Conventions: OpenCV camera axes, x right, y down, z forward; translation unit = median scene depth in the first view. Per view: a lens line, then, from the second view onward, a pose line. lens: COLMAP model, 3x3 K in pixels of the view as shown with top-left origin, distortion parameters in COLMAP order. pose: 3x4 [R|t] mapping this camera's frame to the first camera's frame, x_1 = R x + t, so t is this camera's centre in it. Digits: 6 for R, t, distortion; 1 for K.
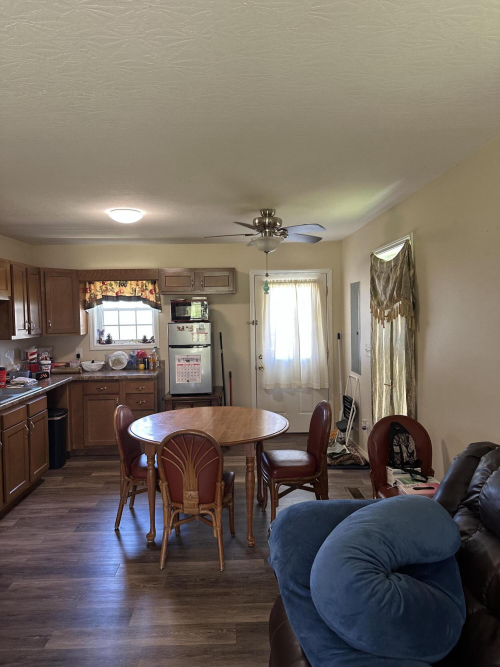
lens RADIAL K [[469.3, 0, 244.9], [0, 469.3, 329.7], [0, 0, 1]] dist [0.045357, -0.038831]
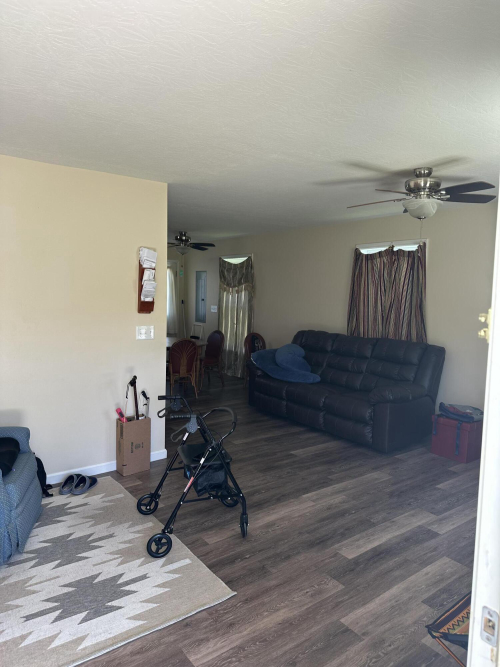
lens RADIAL K [[469.3, 0, 245.3], [0, 469.3, 330.5], [0, 0, 1]] dist [0.045357, -0.038831]
pose [[0.814721, -0.012964, 0.579709, -0.790301], [-0.017280, 0.998763, 0.046620, 0.044968], [-0.579596, -0.048000, 0.813489, -0.651758]]
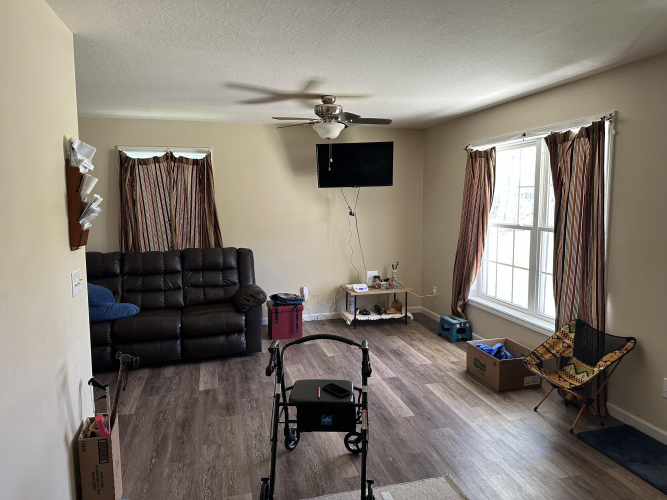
lens RADIAL K [[469.3, 0, 333.9], [0, 469.3, 247.1], [0, 0, 1]] dist [0.045357, -0.038831]
pose [[-0.234651, -0.084236, 0.968423, -1.022307], [0.053133, 0.993638, 0.099304, 0.013443], [-0.970627, 0.074757, -0.228682, 0.068133]]
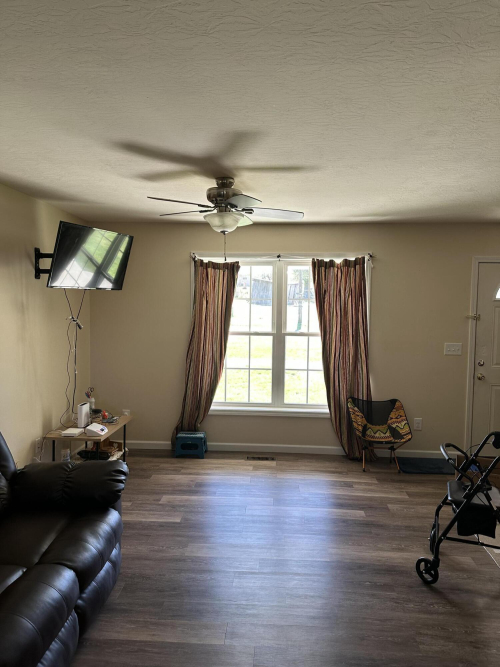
lens RADIAL K [[469.3, 0, 260.0], [0, 469.3, 328.5], [0, 0, 1]] dist [0.045357, -0.038831]
pose [[-0.997582, 0.001298, 0.069482, -0.178671], [0.007575, 0.995899, 0.090154, -0.025341], [-0.069080, 0.090462, -0.993501, 0.610145]]
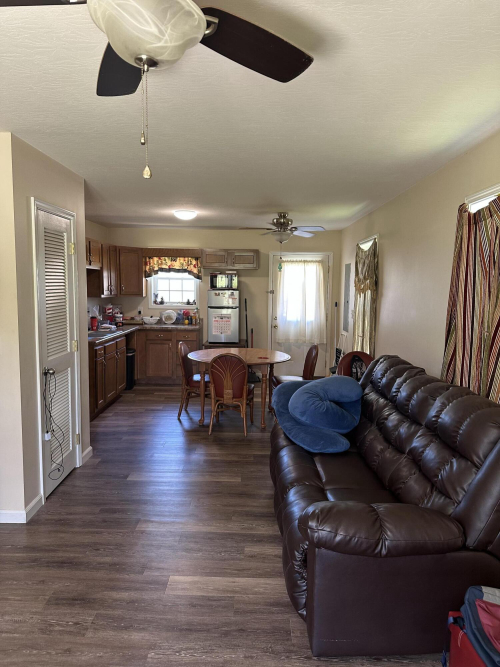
lens RADIAL K [[469.3, 0, 245.6], [0, 469.3, 329.7], [0, 0, 1]] dist [0.045357, -0.038831]
pose [[0.998605, 0.035558, -0.039046, 0.003010], [-0.033160, 0.997620, 0.060450, 0.018462], [0.041102, -0.059071, 0.997407, -0.436008]]
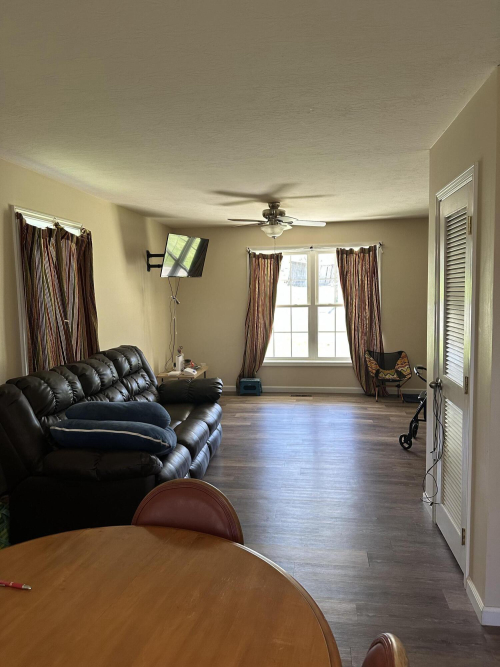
lens RADIAL K [[469.3, 0, 248.6], [0, 469.3, 329.3], [0, 0, 1]] dist [0.045357, -0.038831]
pose [[-0.984590, 0.023198, 0.173332, -0.204026], [0.044992, 0.991400, 0.122886, -0.029976], [-0.168990, 0.128791, -0.977167, 1.037603]]
